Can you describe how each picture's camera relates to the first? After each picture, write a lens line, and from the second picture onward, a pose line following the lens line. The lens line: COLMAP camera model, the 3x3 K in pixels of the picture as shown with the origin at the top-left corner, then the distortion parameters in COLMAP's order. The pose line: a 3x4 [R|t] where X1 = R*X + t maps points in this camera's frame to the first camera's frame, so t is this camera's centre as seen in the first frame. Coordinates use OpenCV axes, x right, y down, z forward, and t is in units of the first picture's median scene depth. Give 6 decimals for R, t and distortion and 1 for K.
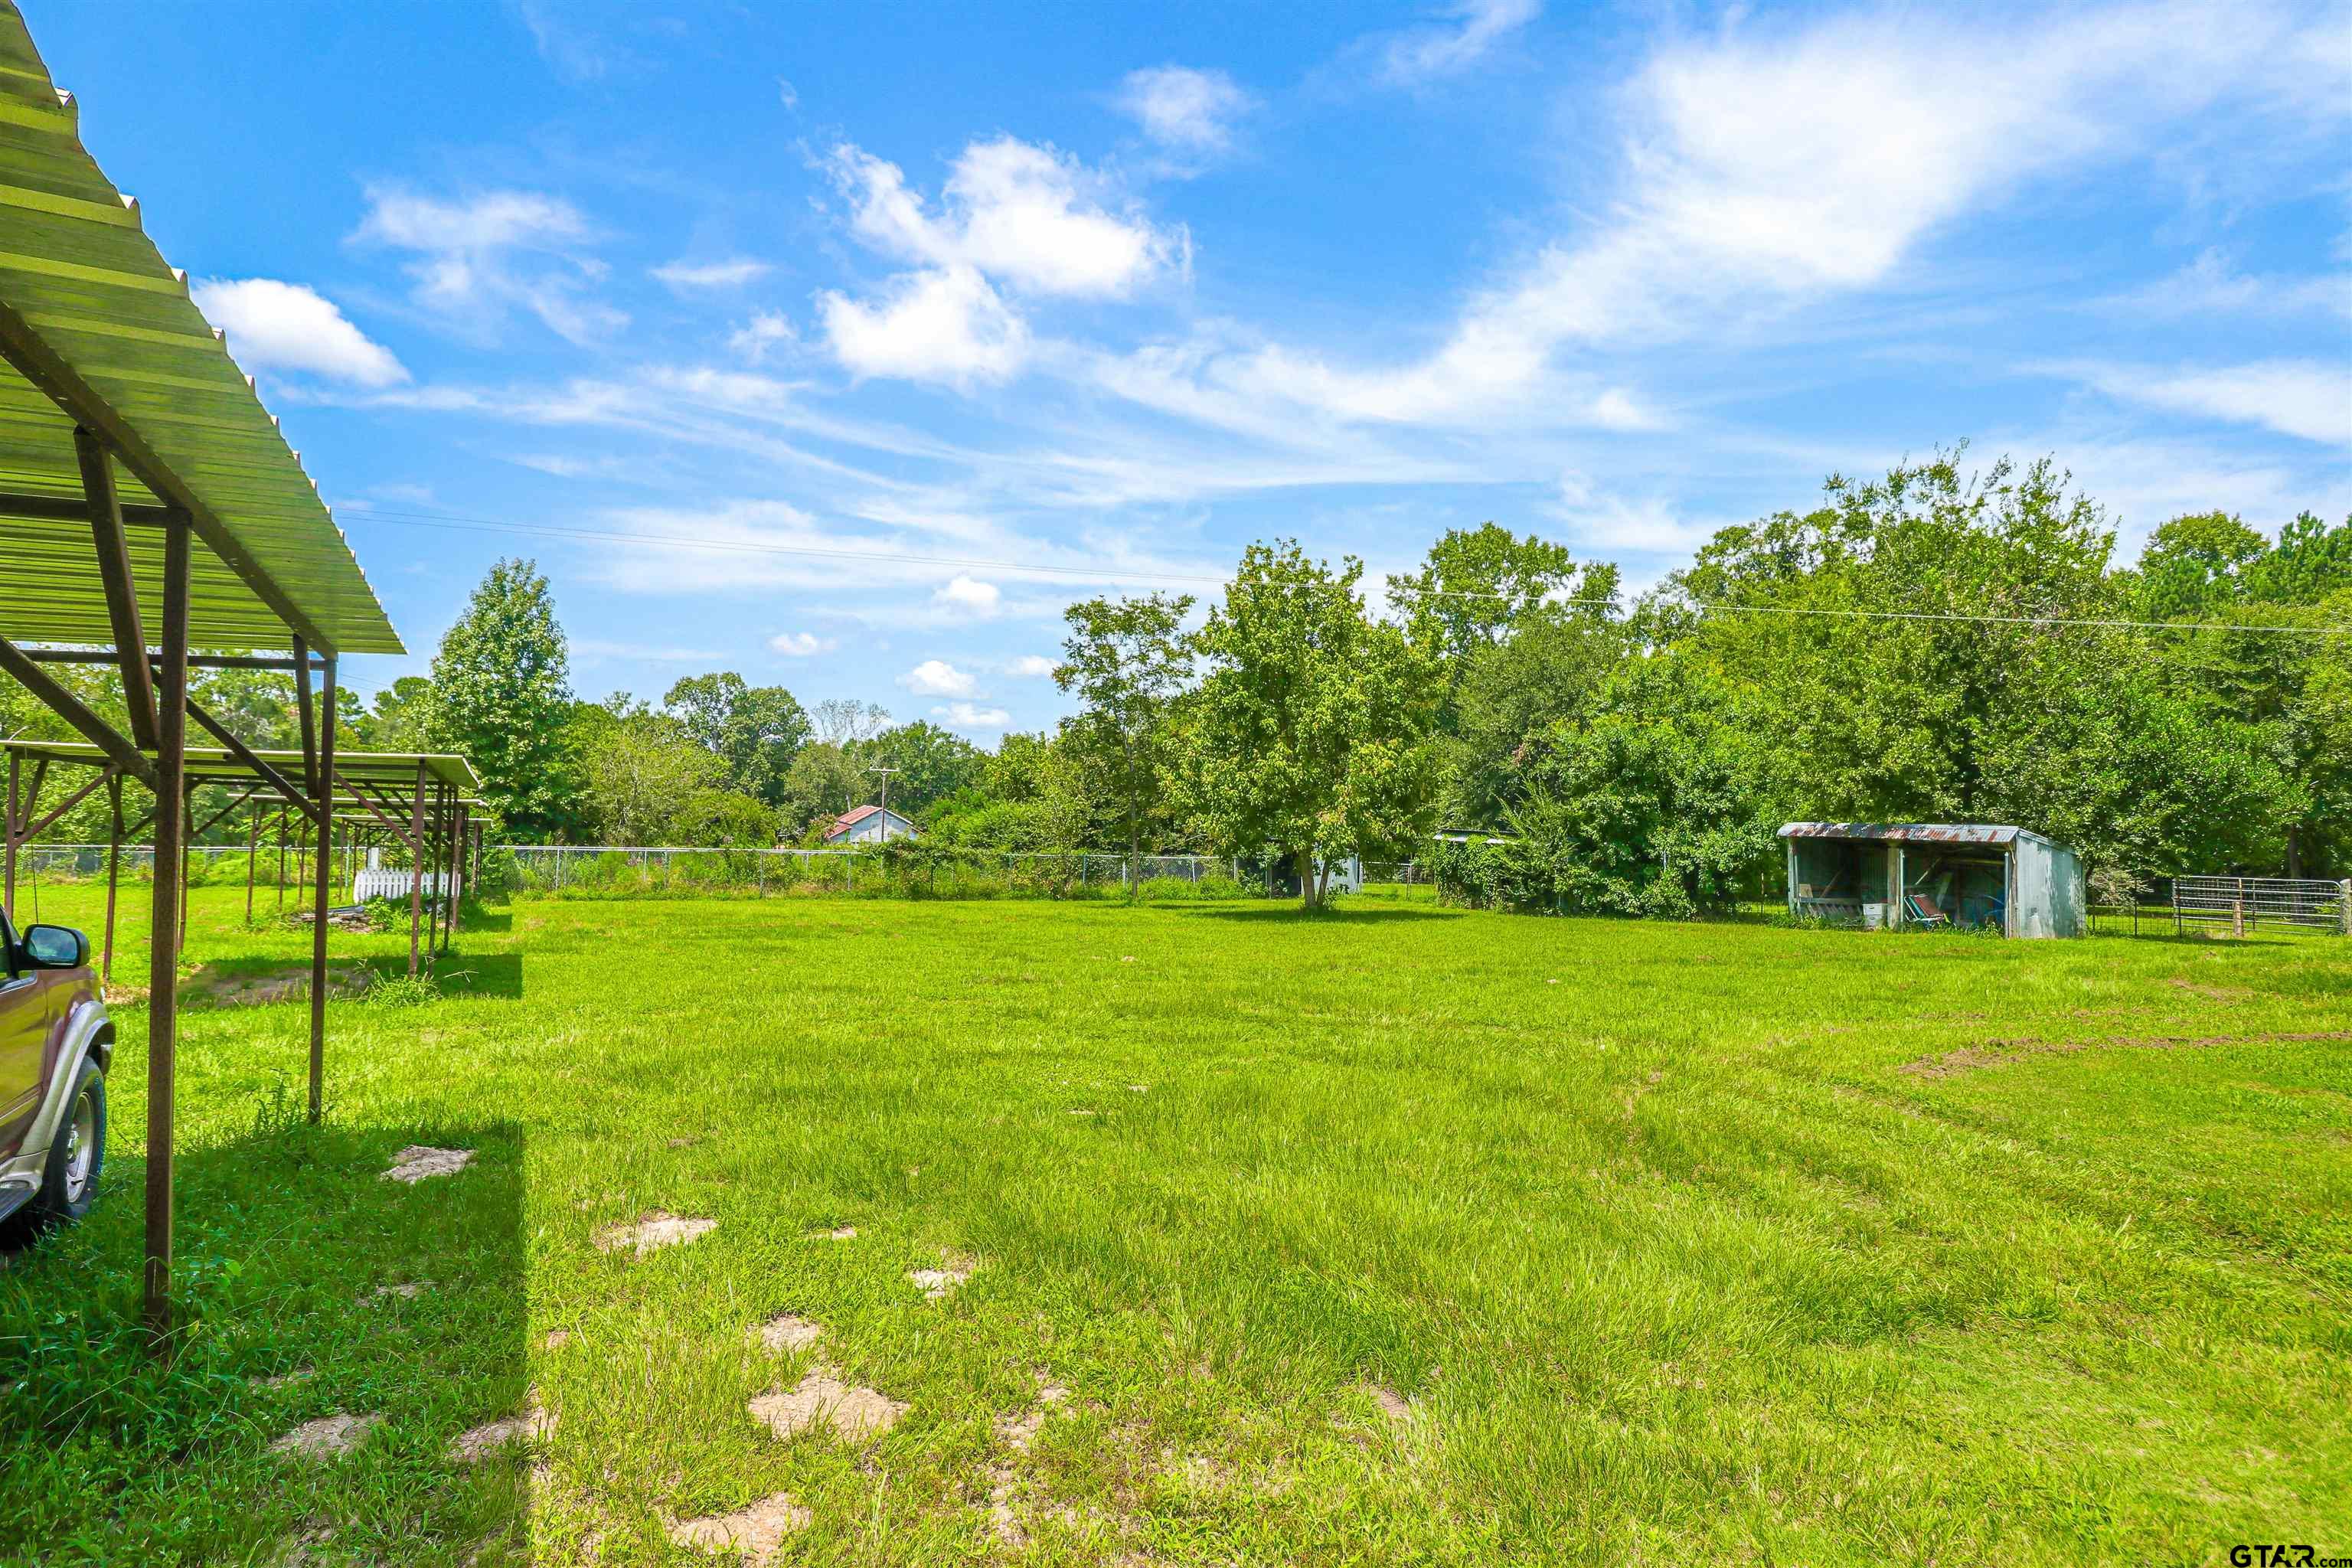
lens RADIAL K [[1257.1, 0, 1135.0], [0, 1257.1, 752.6], [0, 0, 1]] dist [-0.002726, -0.001432]
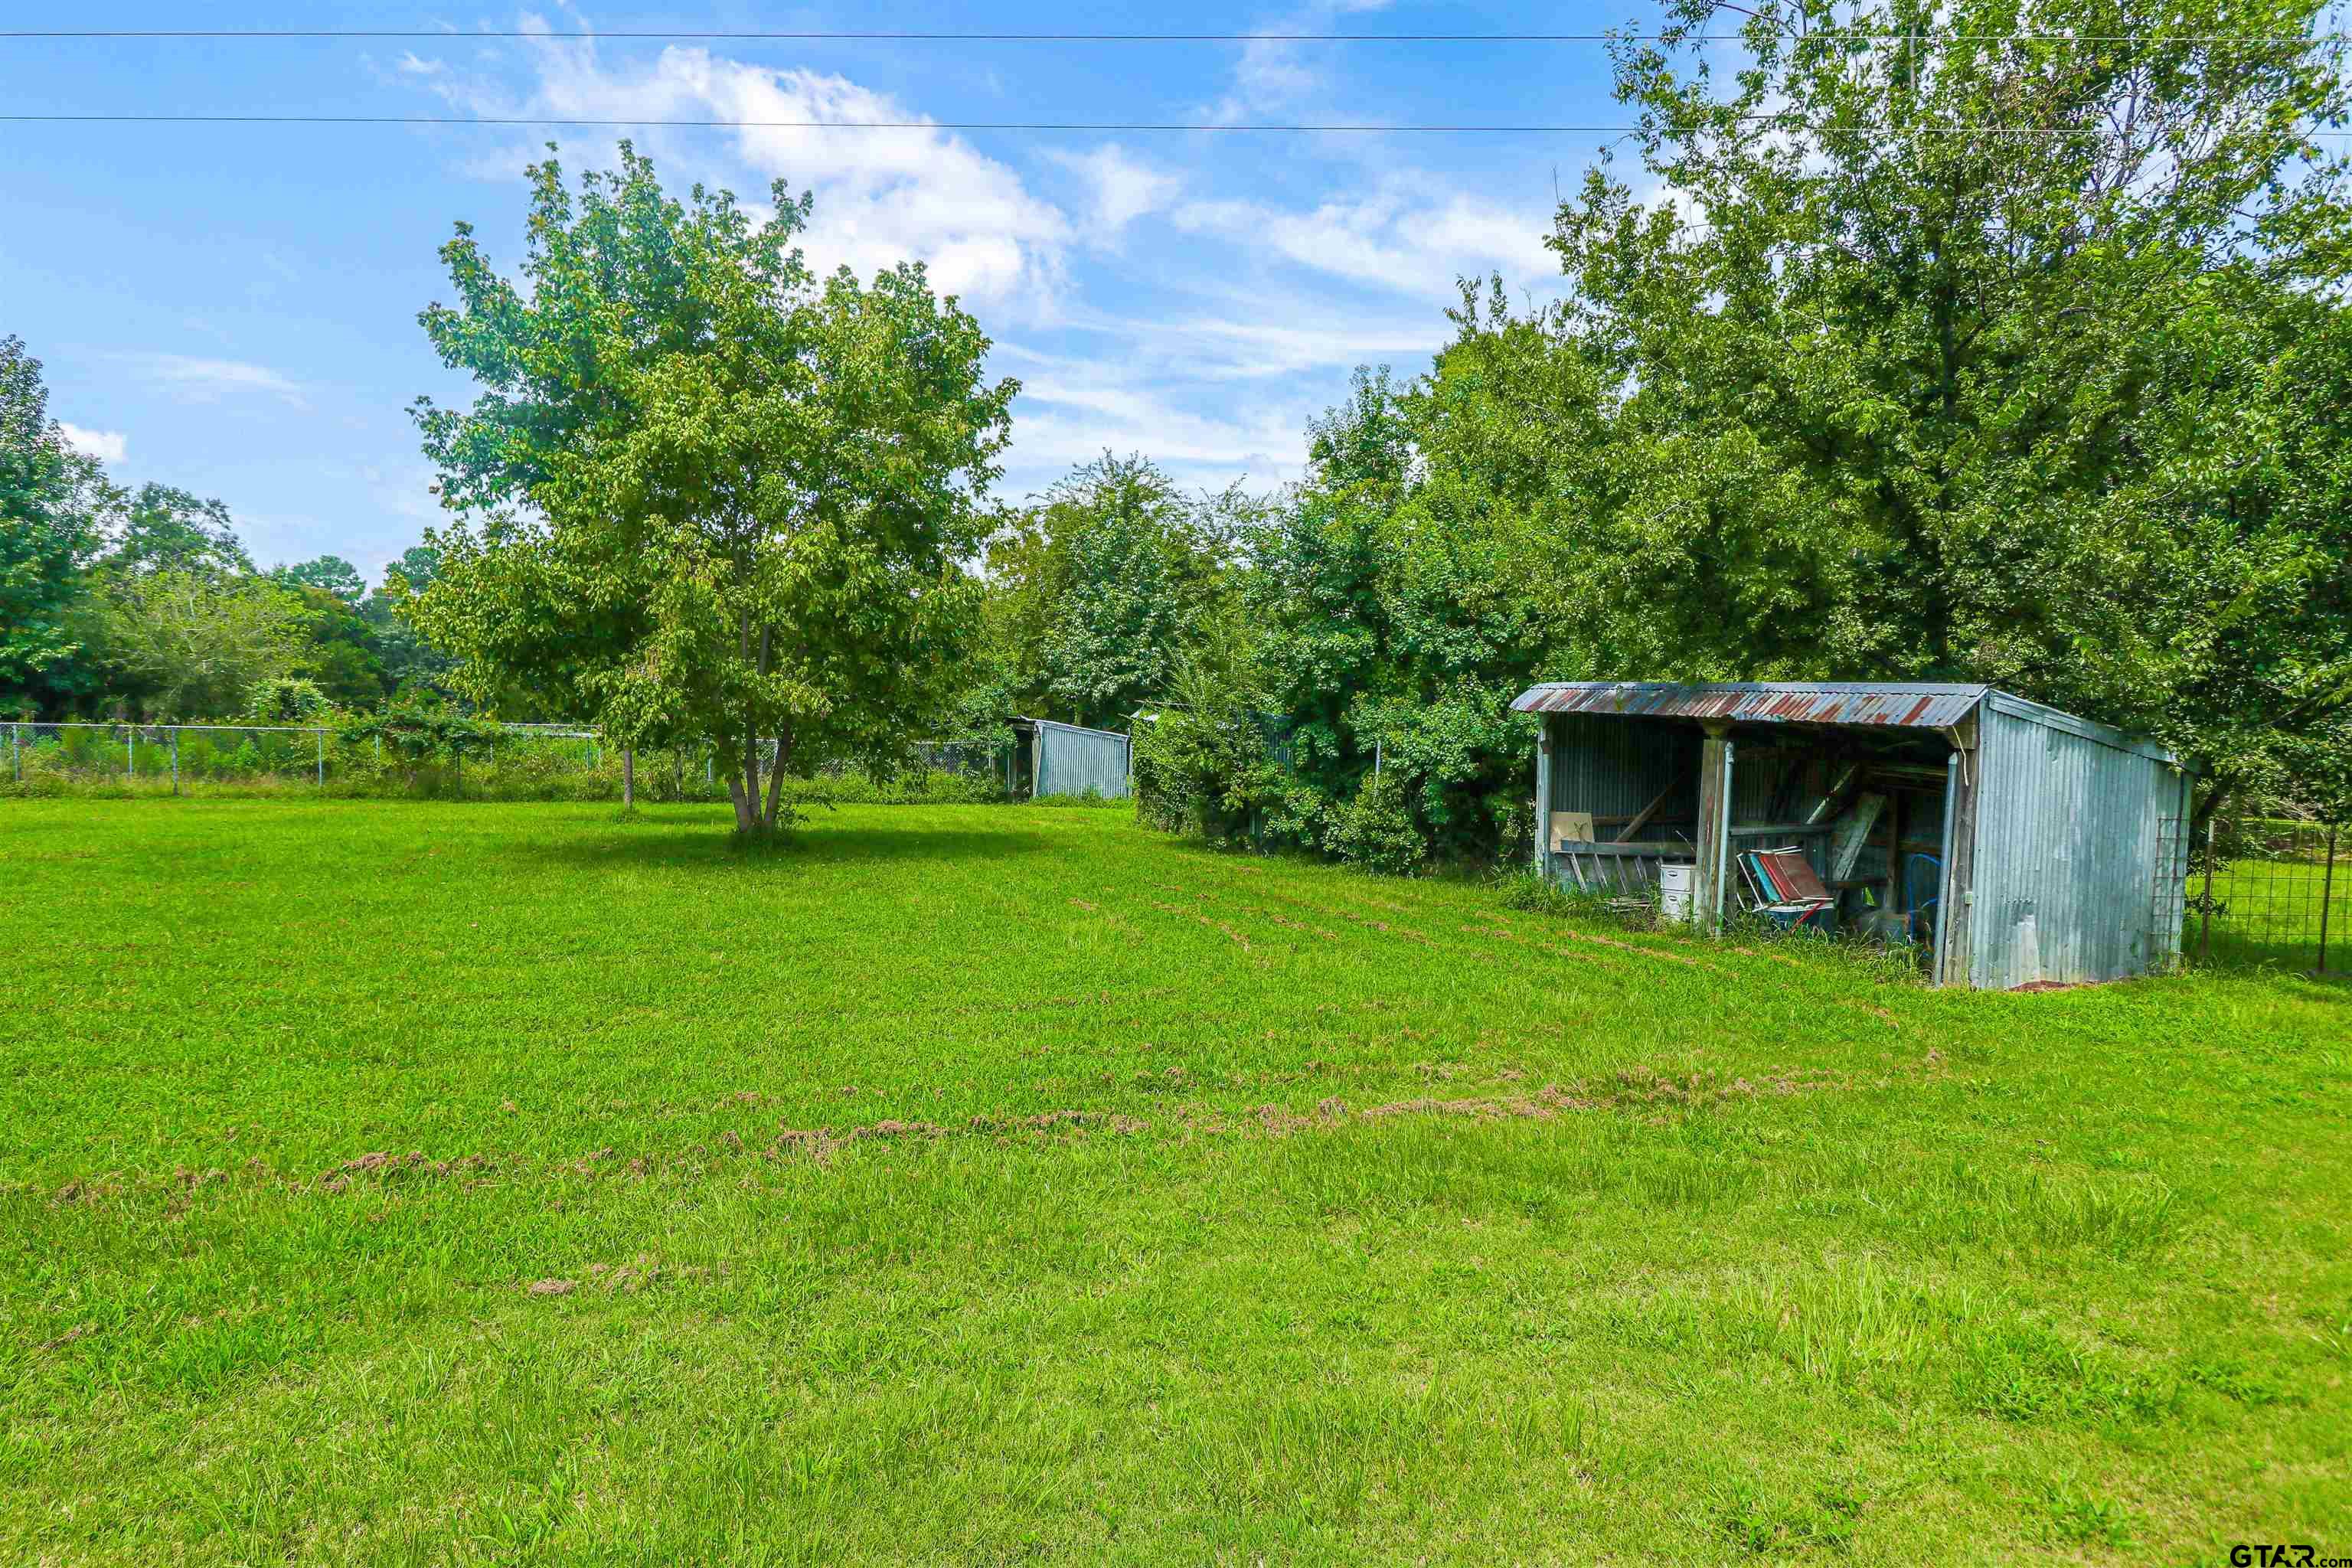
lens RADIAL K [[1214.2, 0, 1172.3], [0, 1214.2, 763.5], [0, 0, 1]] dist [-0.000948, -0.000004]
pose [[0.989286, 0.013740, -0.145344, 0.436473], [0.001057, 0.994862, 0.101238, 0.038927], [0.145988, -0.100307, 0.984188, 0.516366]]
